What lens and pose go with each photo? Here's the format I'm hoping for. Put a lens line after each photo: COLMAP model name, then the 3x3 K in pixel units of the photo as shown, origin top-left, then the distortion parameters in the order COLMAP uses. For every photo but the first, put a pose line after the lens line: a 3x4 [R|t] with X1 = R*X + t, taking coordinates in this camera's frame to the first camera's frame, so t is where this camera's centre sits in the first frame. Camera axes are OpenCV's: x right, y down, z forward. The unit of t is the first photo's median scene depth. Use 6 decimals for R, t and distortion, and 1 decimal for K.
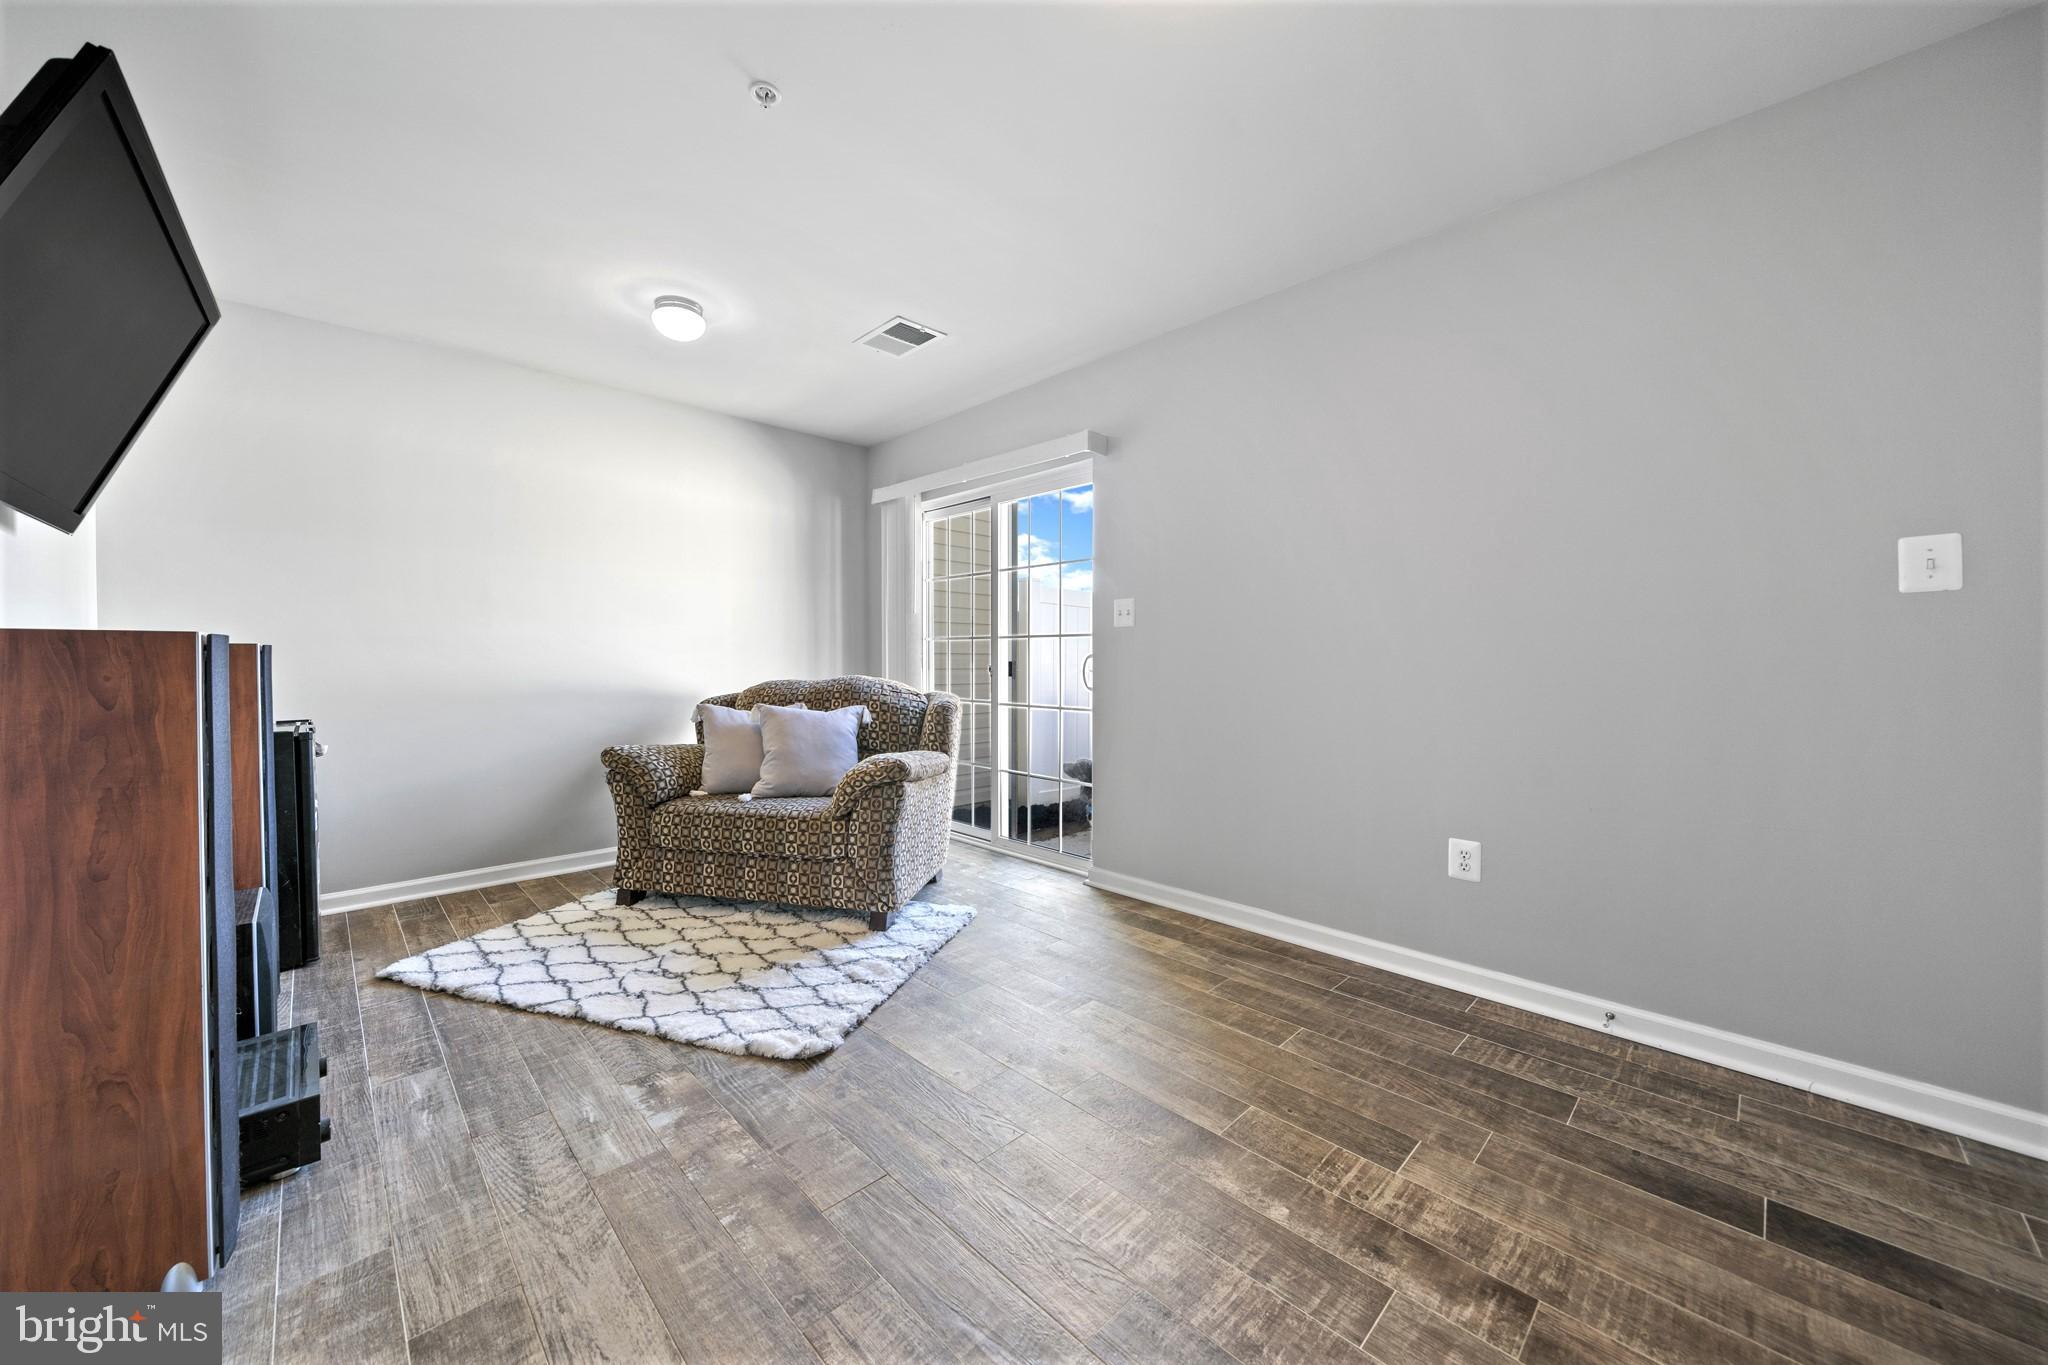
lens RADIAL K [[747.7, 0, 1018.8], [0, 747.7, 673.9], [0, 0, 1]] dist [0.000067, -0.000012]
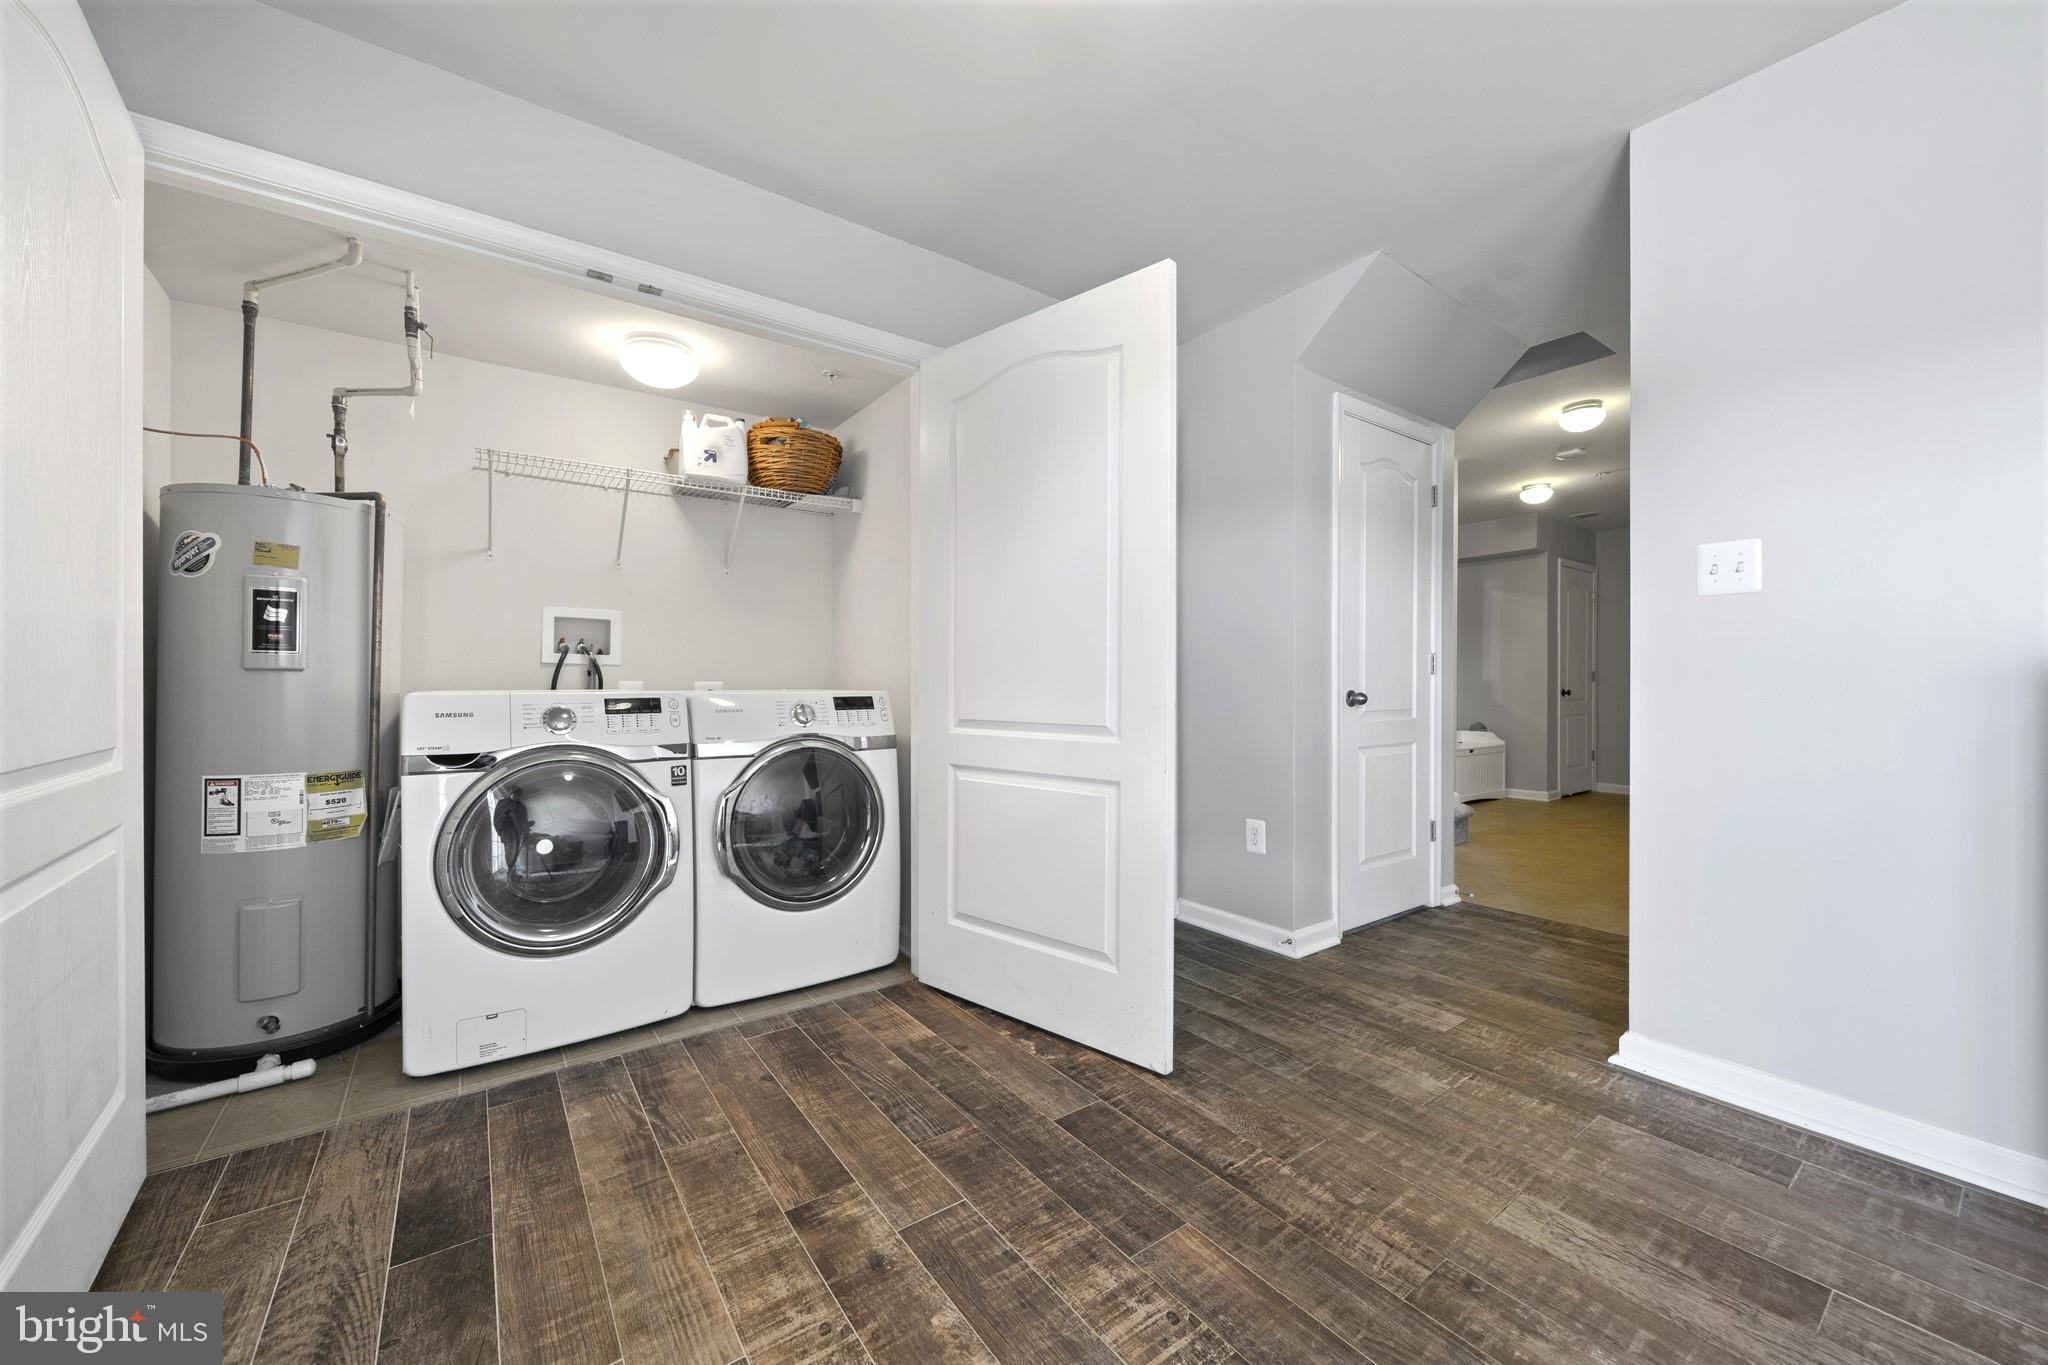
lens RADIAL K [[747.7, 0, 1025.8], [0, 747.7, 679.7], [0, 0, 1]] dist [0.000067, -0.000012]
pose [[-0.989807, -0.000976, 0.142410, 0.155164], [0.001901, 0.999797, 0.020063, -0.004445], [-0.142400, 0.020129, -0.989604, 1.957667]]
